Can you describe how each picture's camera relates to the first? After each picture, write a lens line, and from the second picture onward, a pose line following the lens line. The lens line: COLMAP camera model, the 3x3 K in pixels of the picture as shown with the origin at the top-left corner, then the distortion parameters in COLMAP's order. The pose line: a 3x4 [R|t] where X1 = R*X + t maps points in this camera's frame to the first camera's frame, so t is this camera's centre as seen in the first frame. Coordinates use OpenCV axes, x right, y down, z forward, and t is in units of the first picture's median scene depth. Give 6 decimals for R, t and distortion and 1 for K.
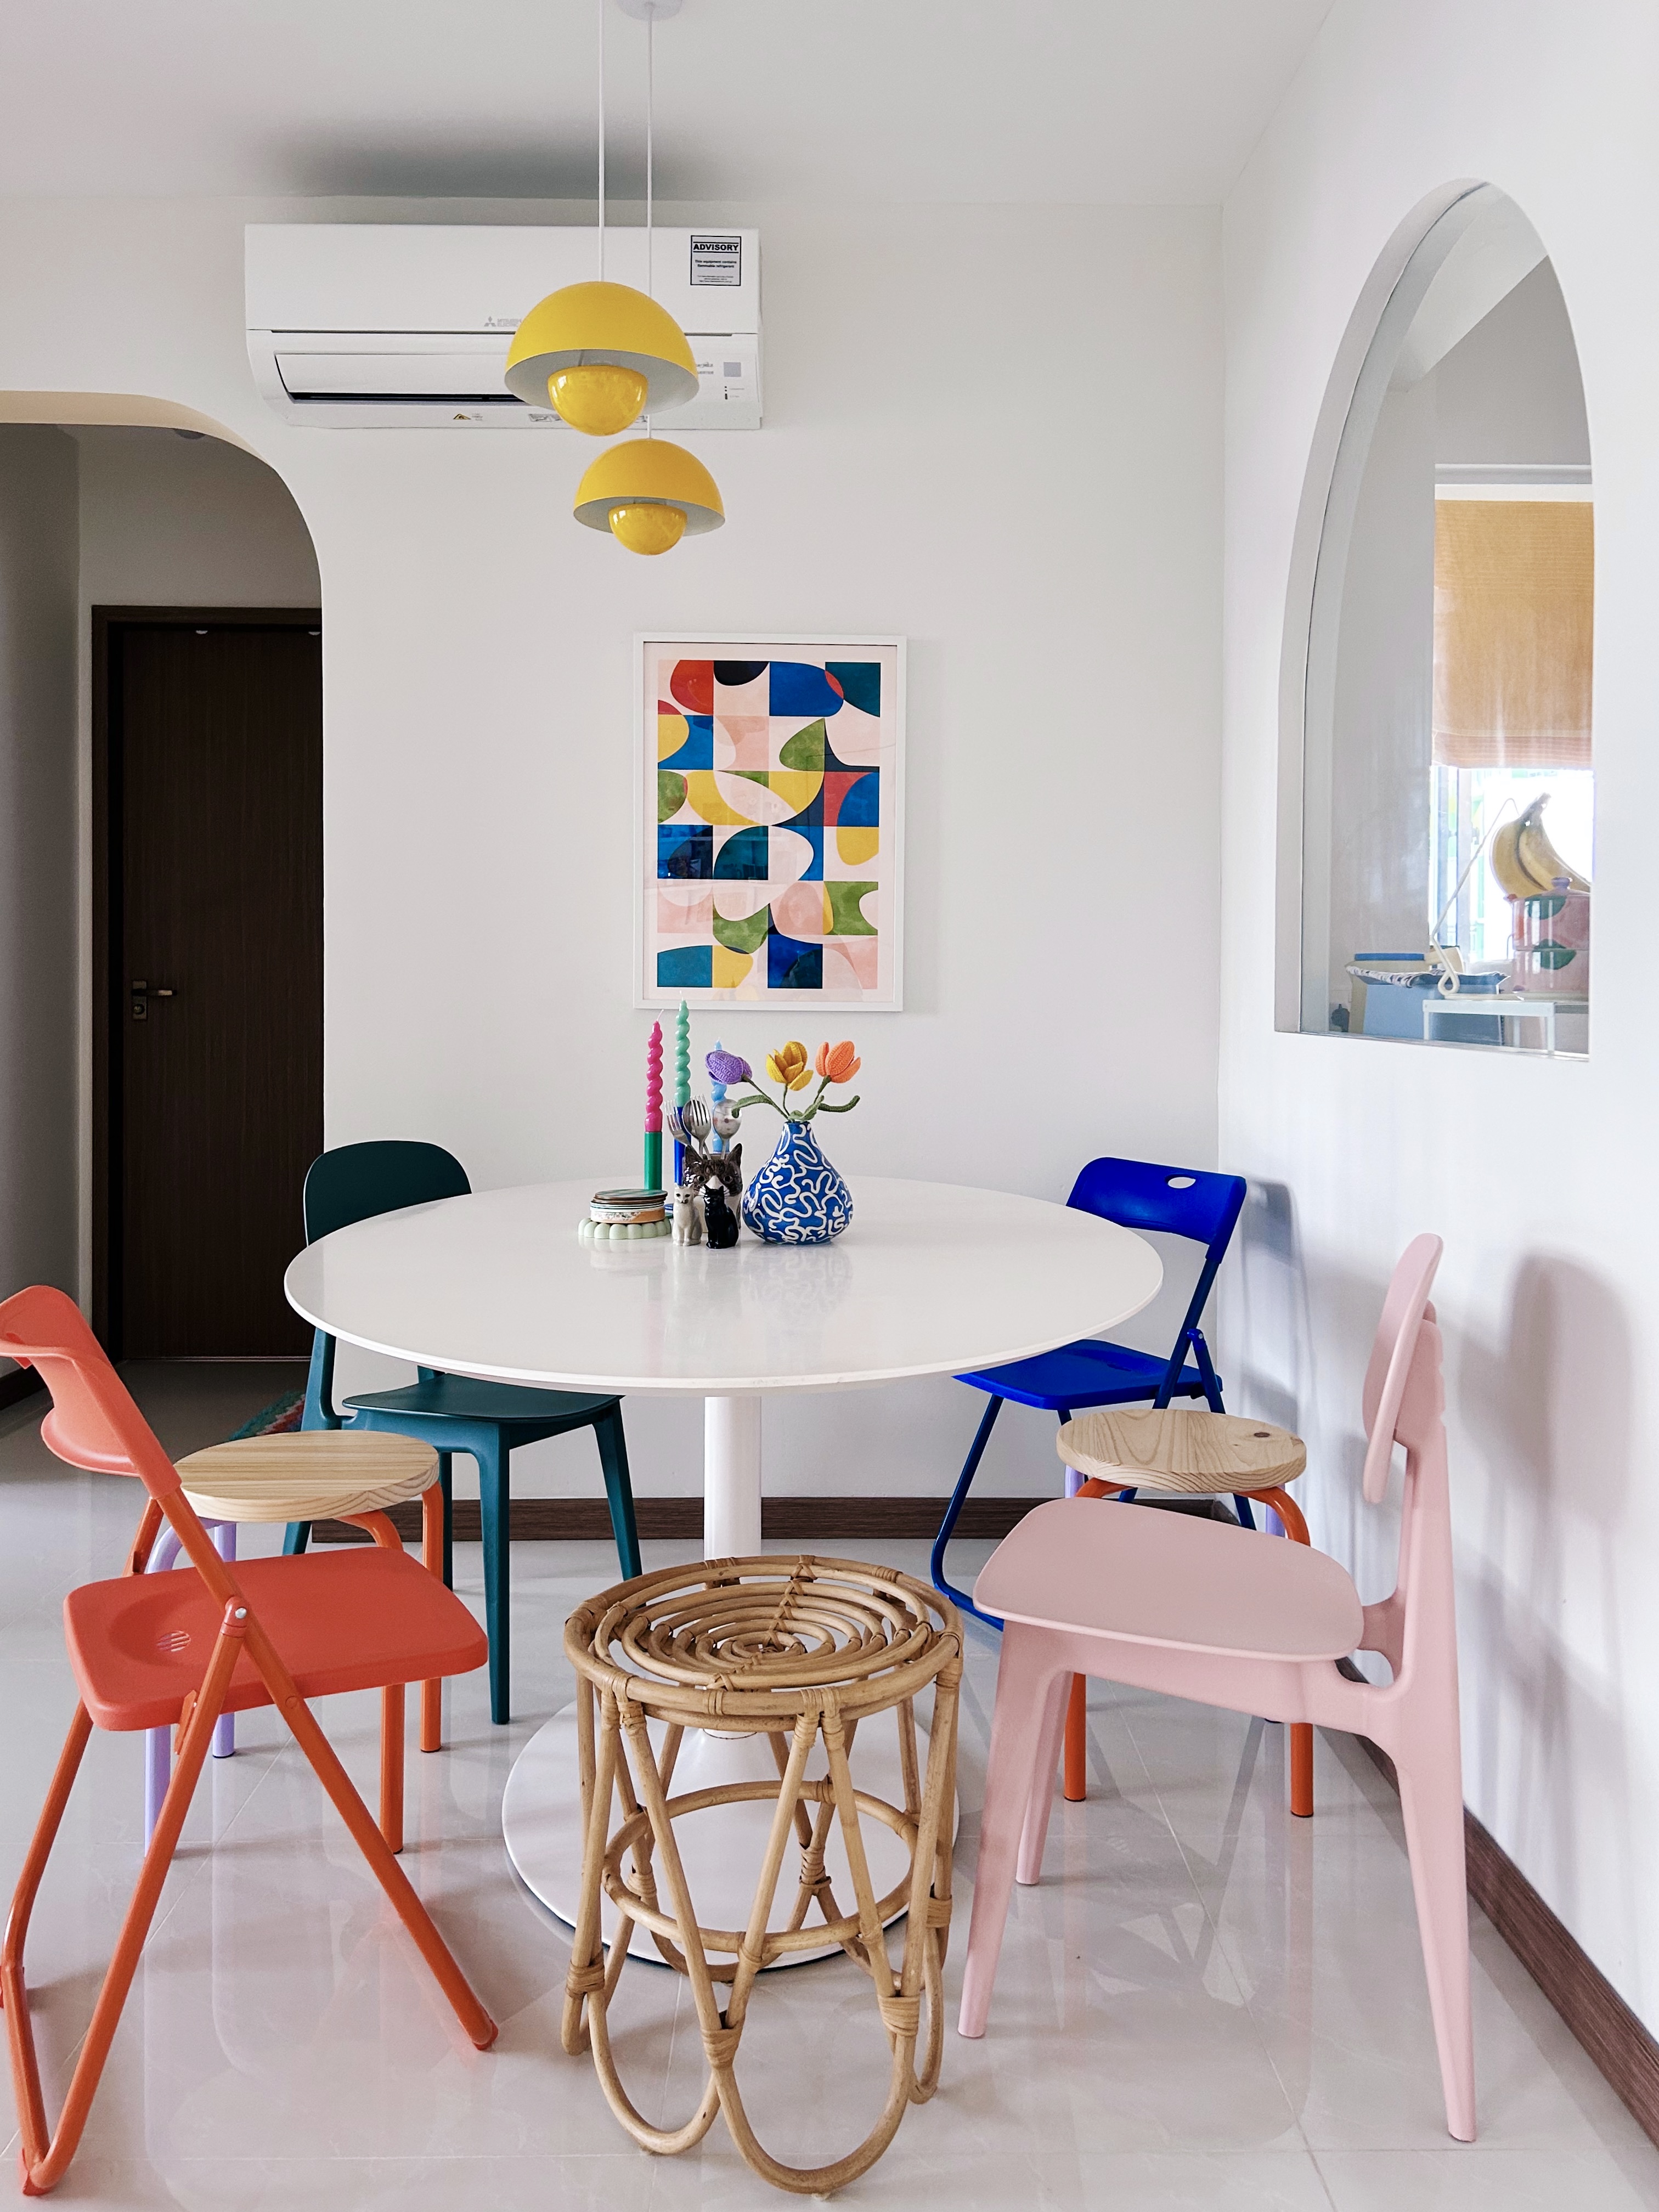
lens RADIAL K [[1821.0, 0, 831.3], [0, 1821.0, 1147.7], [0, 0, 1]] dist [-0.012563, -0.011485]
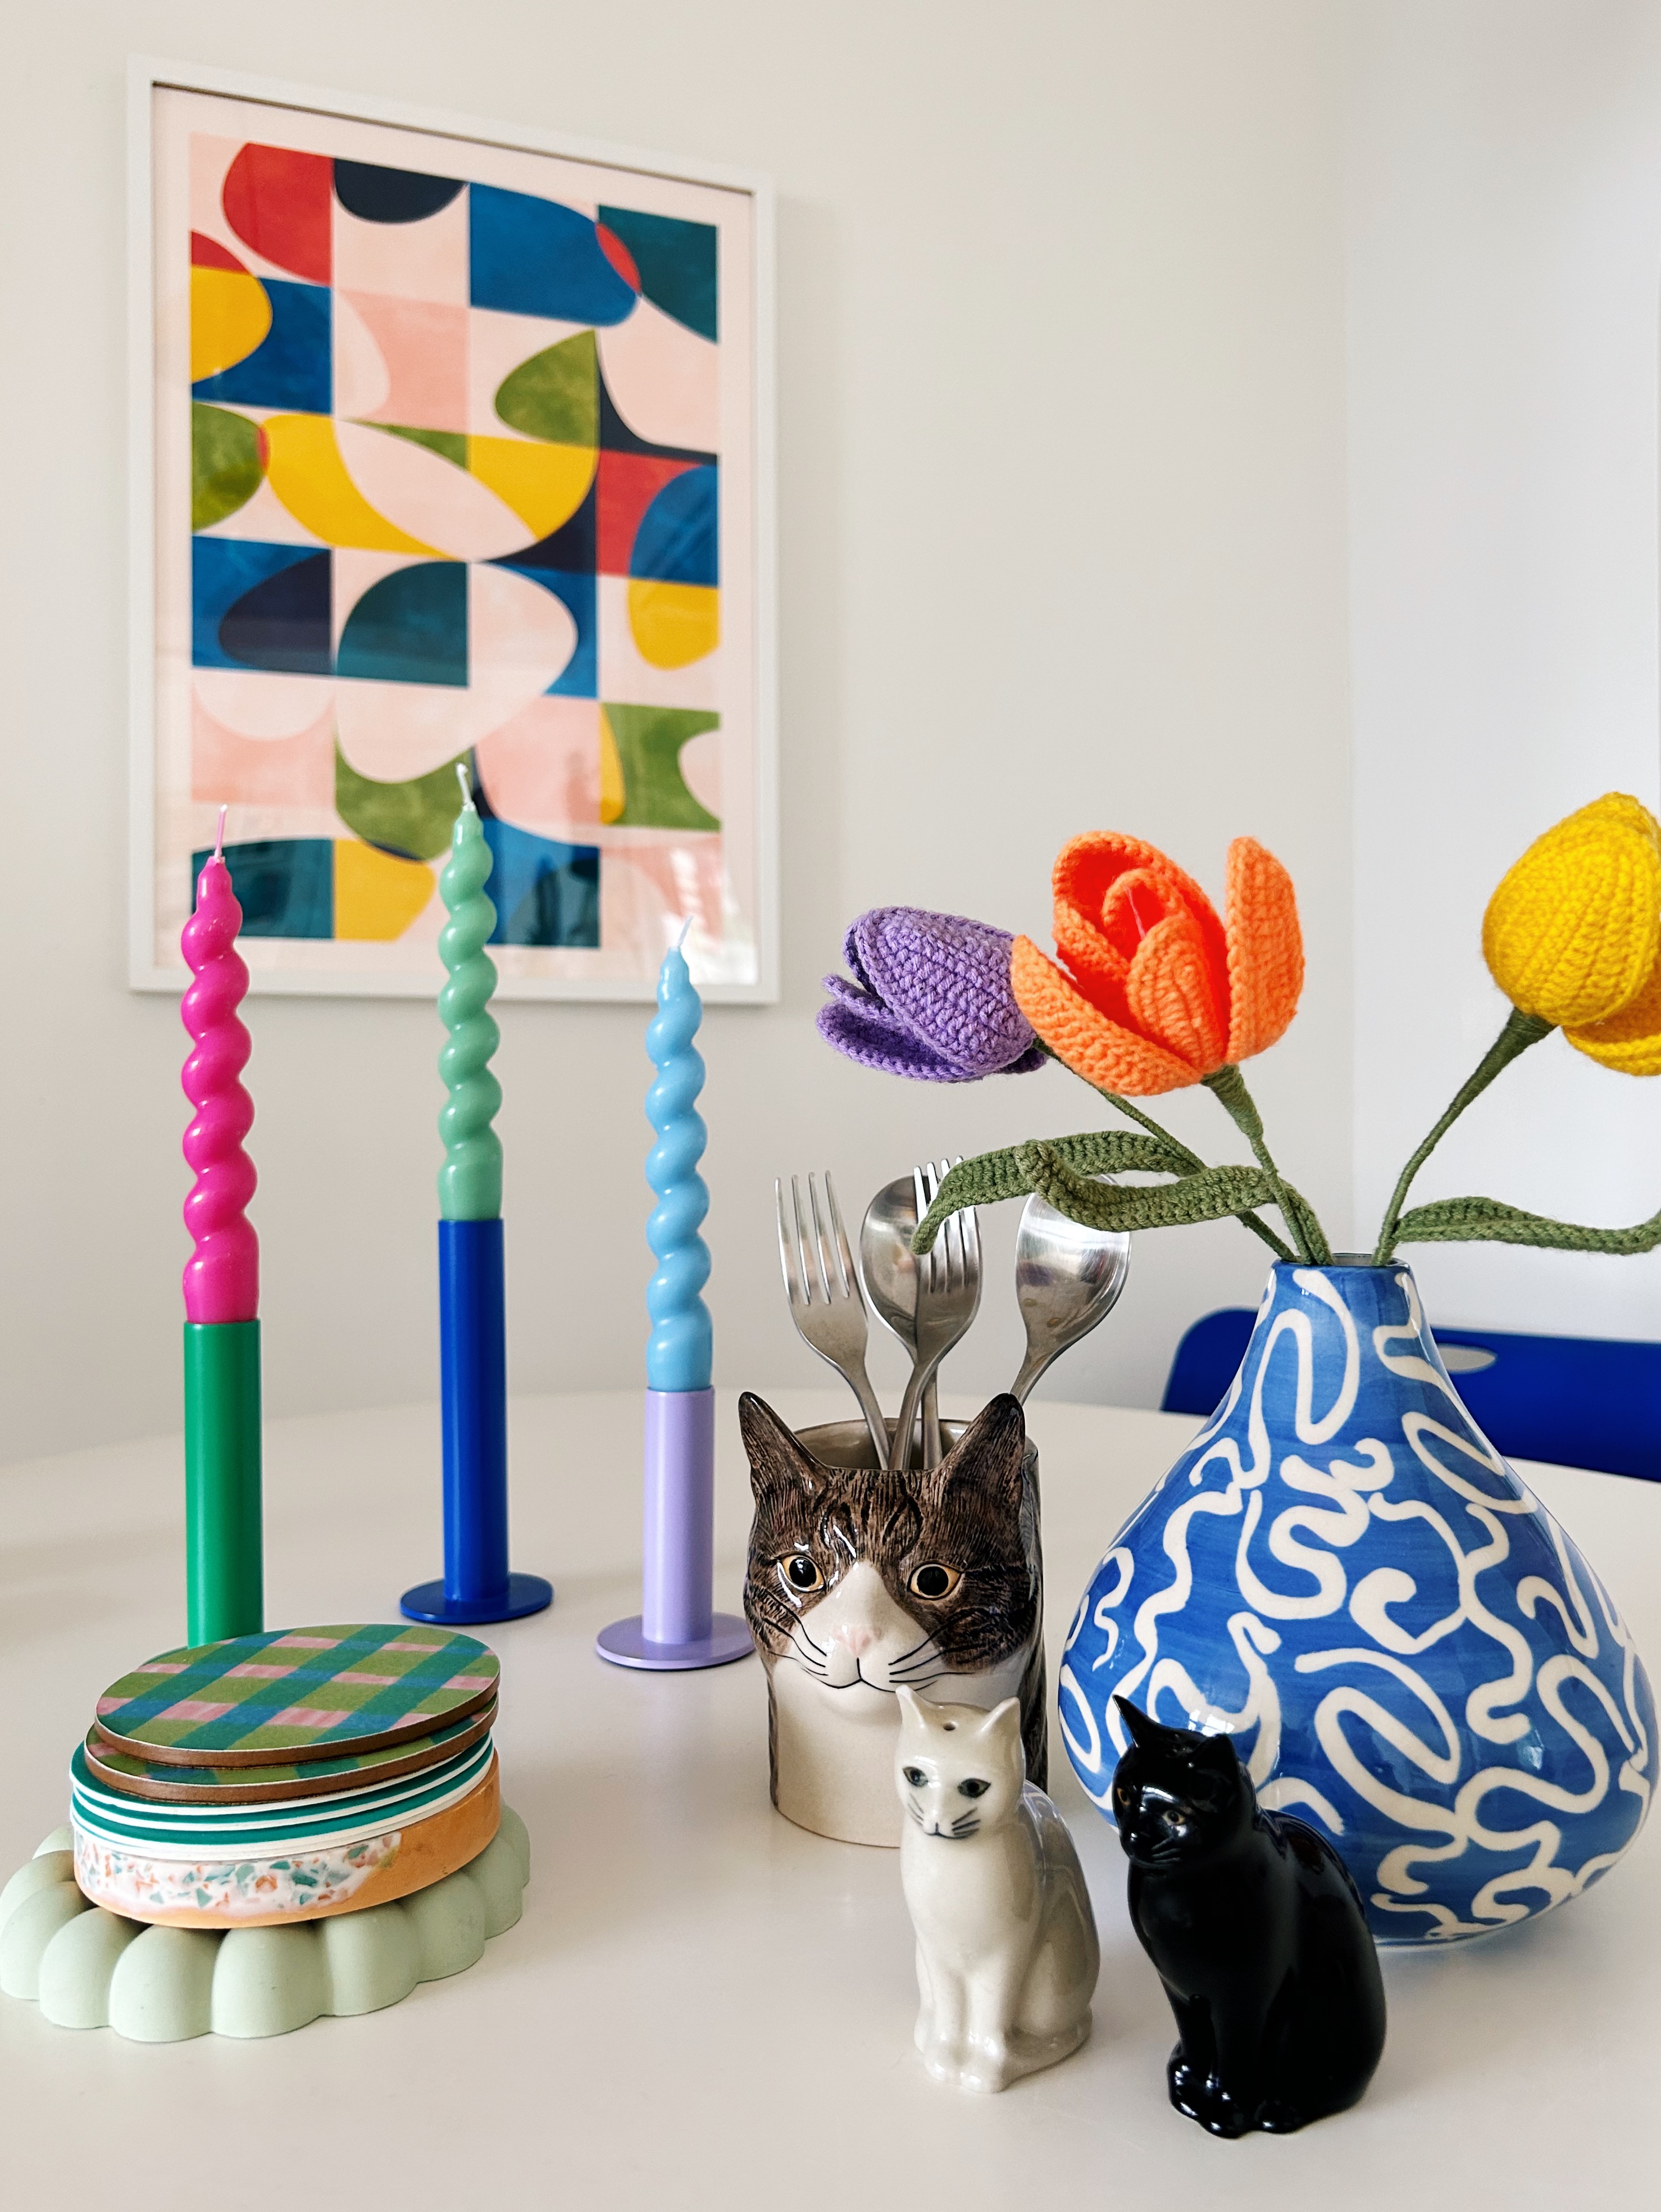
lens RADIAL K [[1820.8, 0, 832.3], [0, 1820.8, 1147.7], [0, 0, 1]] dist [-0.012563, -0.011485]
pose [[0.945378, -0.014301, 0.325663, -0.094038], [0.037662, 0.997139, -0.065541, -0.010982], [-0.323794, 0.074226, 0.943211, 0.588007]]
